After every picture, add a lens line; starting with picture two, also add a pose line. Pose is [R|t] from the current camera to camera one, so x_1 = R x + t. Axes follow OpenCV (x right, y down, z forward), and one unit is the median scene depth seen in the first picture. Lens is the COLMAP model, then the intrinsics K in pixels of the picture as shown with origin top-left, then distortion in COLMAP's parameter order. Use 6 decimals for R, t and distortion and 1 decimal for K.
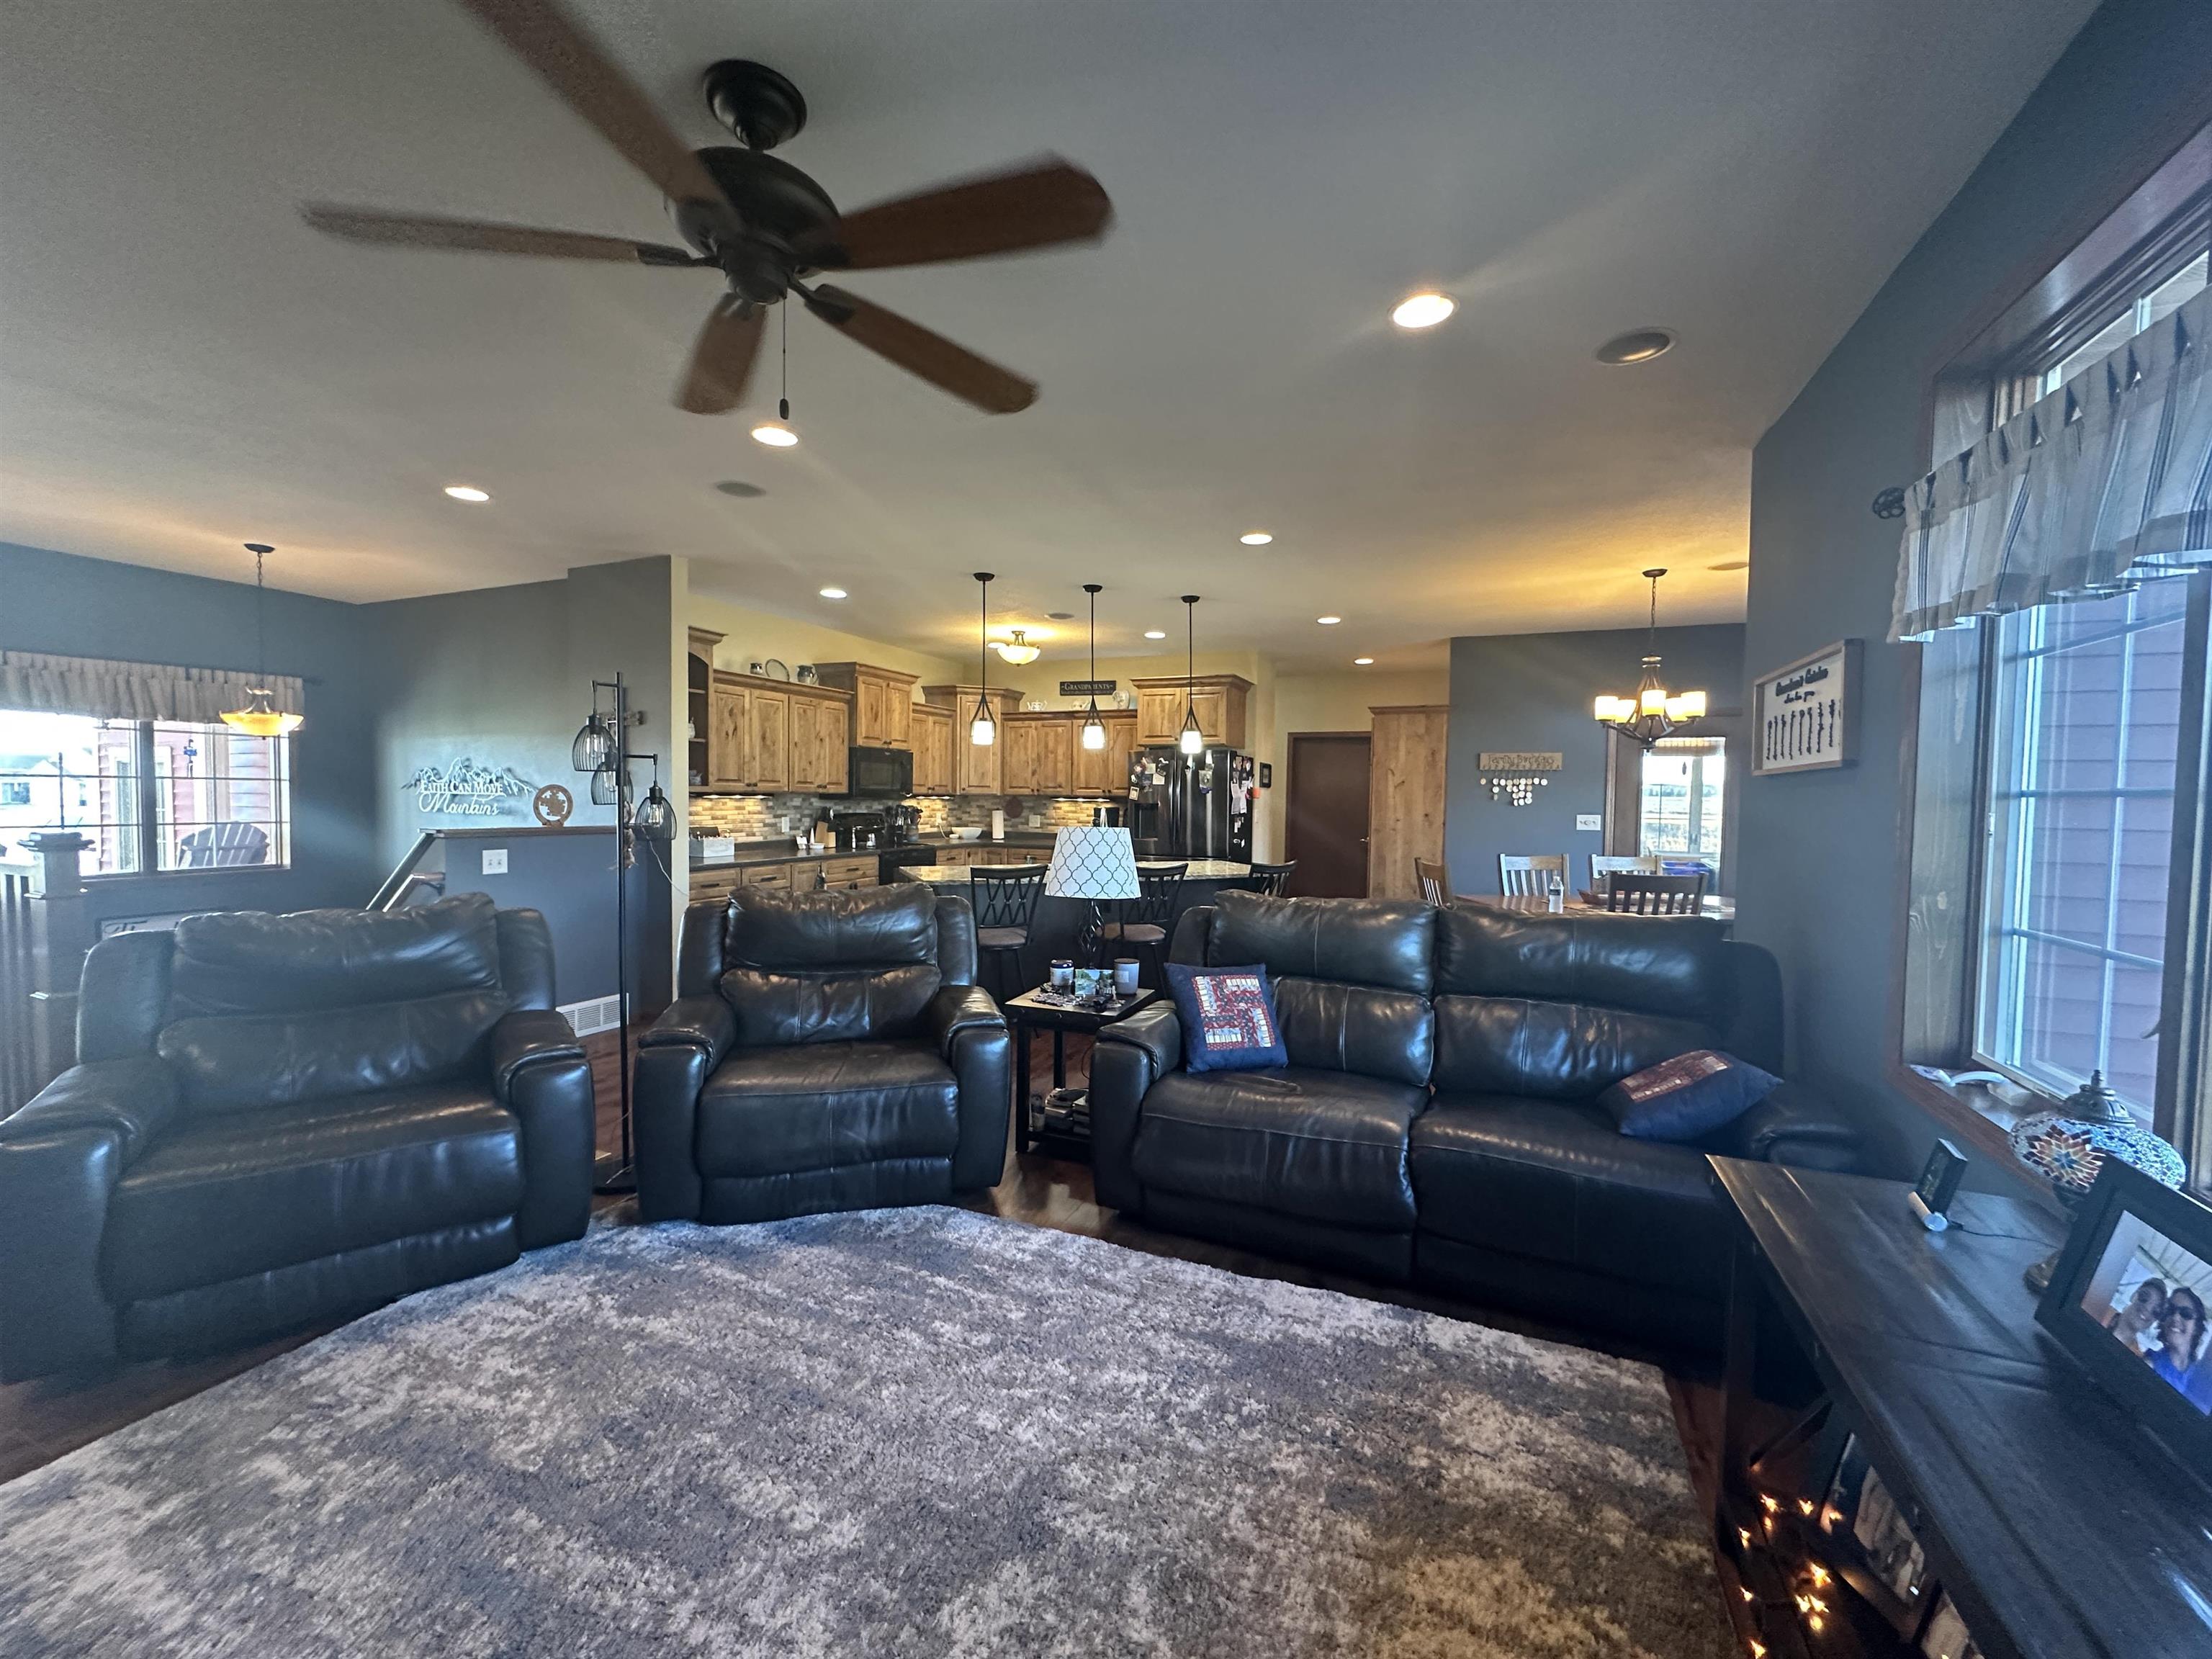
lens RADIAL K [[882.8, 0, 1107.1], [0, 882.8, 823.9], [0, 0, 1]] dist [-0.002422, -0.000023]
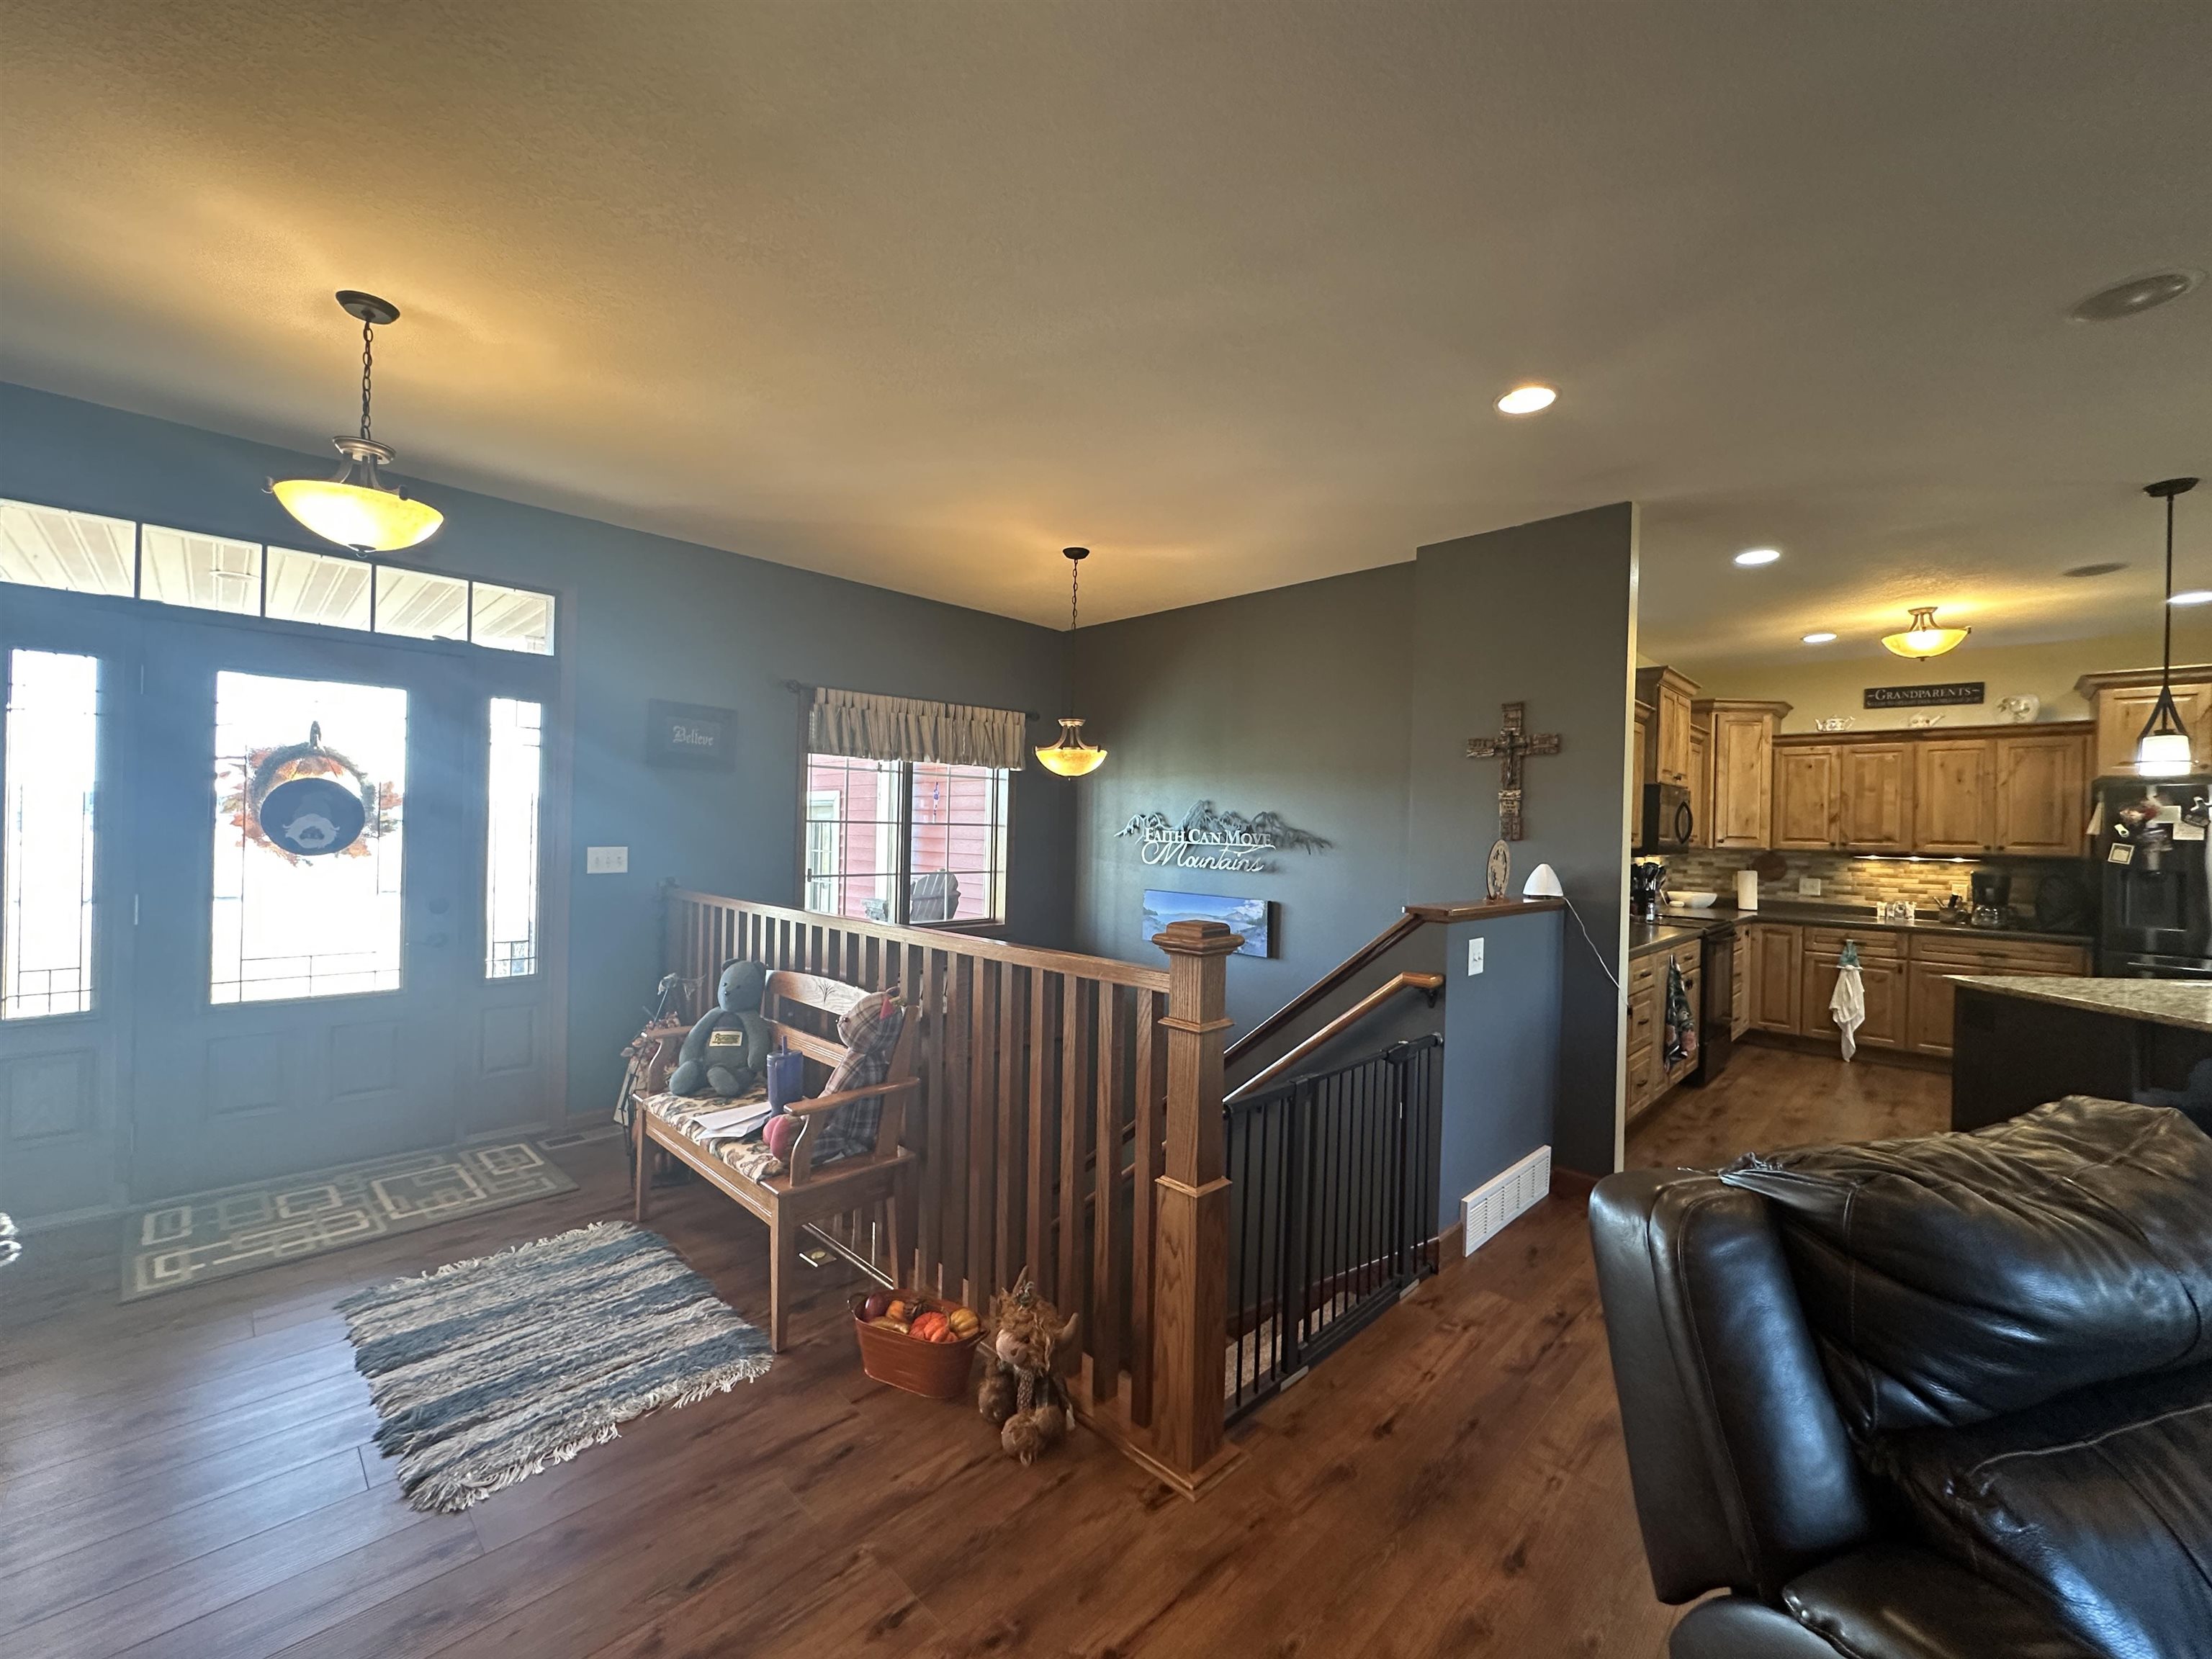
lens RADIAL K [[882.8, 0, 1092.6], [0, 882.8, 832.6], [0, 0, 1]] dist [-0.002422, -0.000023]
pose [[0.931829, 0.010482, -0.362746, -0.561288], [-0.022879, 0.999291, -0.029894, -0.019145], [0.362176, 0.036156, 0.931408, 0.203389]]
